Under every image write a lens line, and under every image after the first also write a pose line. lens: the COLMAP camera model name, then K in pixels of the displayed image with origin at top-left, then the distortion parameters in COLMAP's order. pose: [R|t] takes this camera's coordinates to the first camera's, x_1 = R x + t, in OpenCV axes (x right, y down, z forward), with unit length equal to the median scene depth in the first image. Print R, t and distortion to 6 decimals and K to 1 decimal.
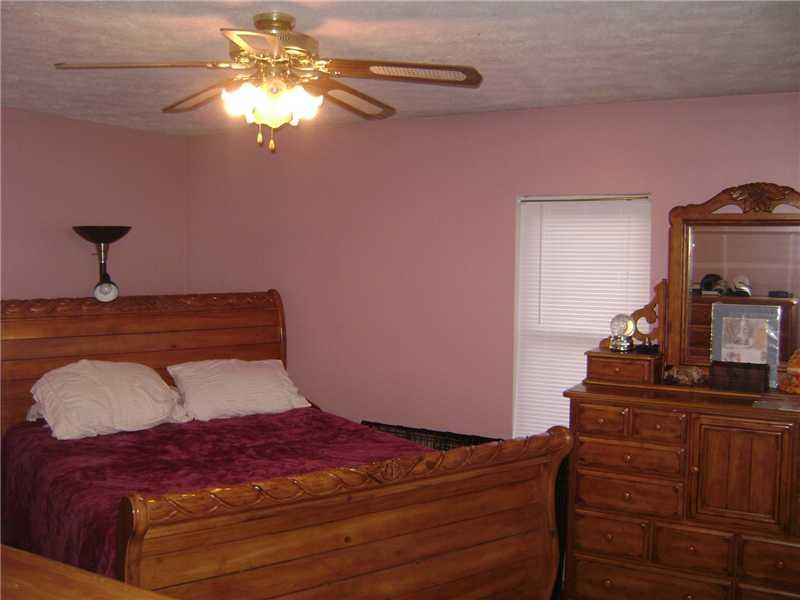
lens RADIAL K [[903.4, 0, 400.4], [0, 903.4, 298.3], [0, 0, 1]] dist [-0.092196, 0.019627]
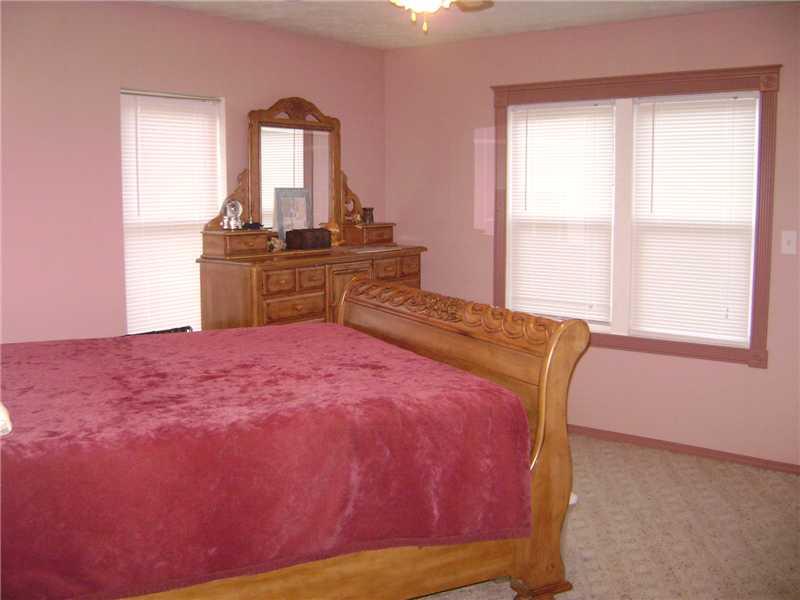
lens RADIAL K [[903.4, 0, 400.4], [0, 903.4, 298.3], [0, 0, 1]] dist [-0.092196, 0.019627]
pose [[0.121935, -0.124007, 0.984761, -0.938116], [0.061815, 0.991187, 0.117162, 0.023081], [-0.990611, 0.046587, 0.128526, 0.657764]]
